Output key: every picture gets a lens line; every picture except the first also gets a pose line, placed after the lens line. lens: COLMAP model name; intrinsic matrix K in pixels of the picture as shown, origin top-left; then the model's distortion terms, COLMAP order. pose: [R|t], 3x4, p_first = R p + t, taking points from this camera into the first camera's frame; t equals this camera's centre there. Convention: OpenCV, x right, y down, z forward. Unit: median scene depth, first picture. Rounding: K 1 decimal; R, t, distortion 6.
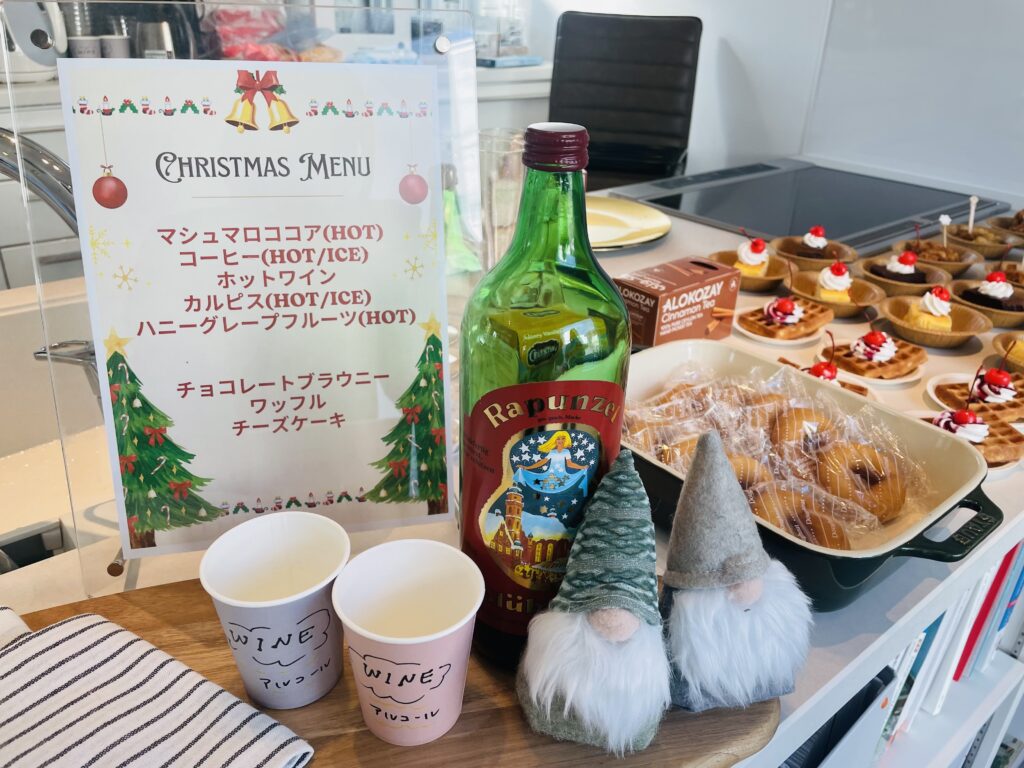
lens RADIAL K [[771.1, 0, 512.0], [0, 771.1, 384.0], [0, 0, 1]] dist [0.059587, -0.107856]
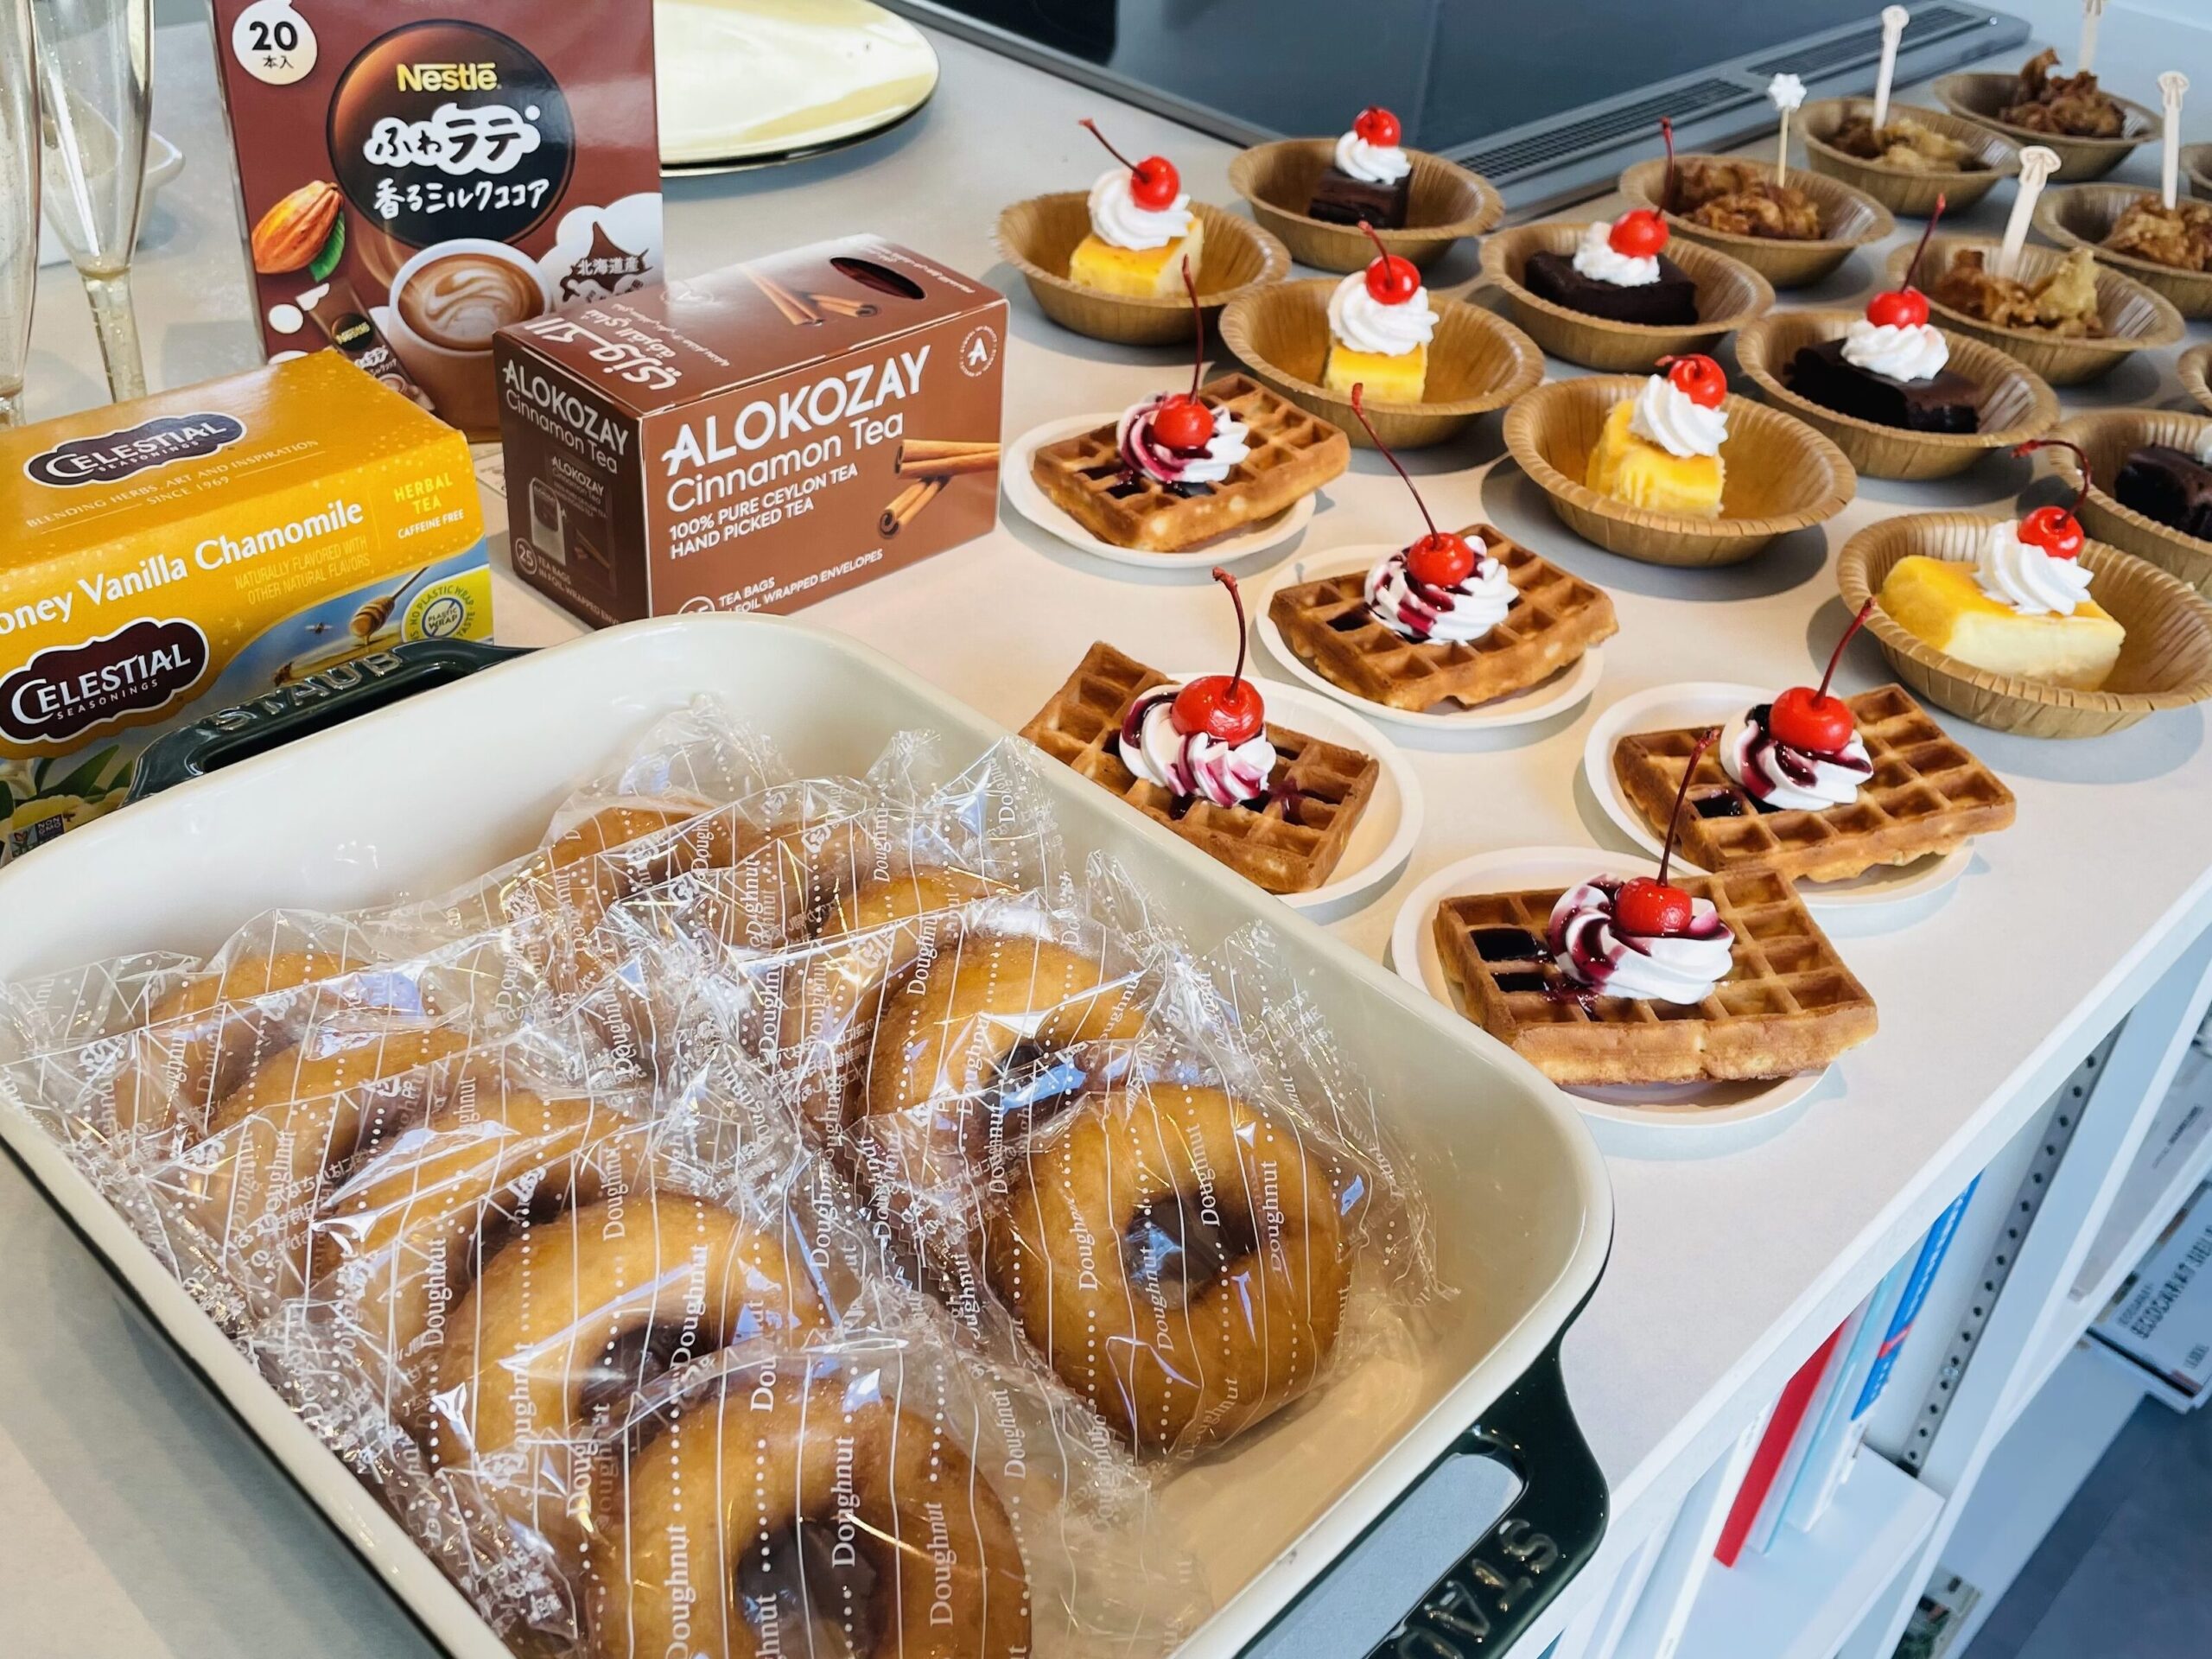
lens RADIAL K [[2127.1, 0, 1106.0], [0, 2127.1, 829.5], [0, 0, 1]] dist [0.103803, -0.155261]
pose [[0.988351, -0.029363, 0.149329, 0.203539], [0.005415, 0.987375, 0.158310, -0.077800], [-0.152092, -0.155657, 0.976032, 0.213576]]
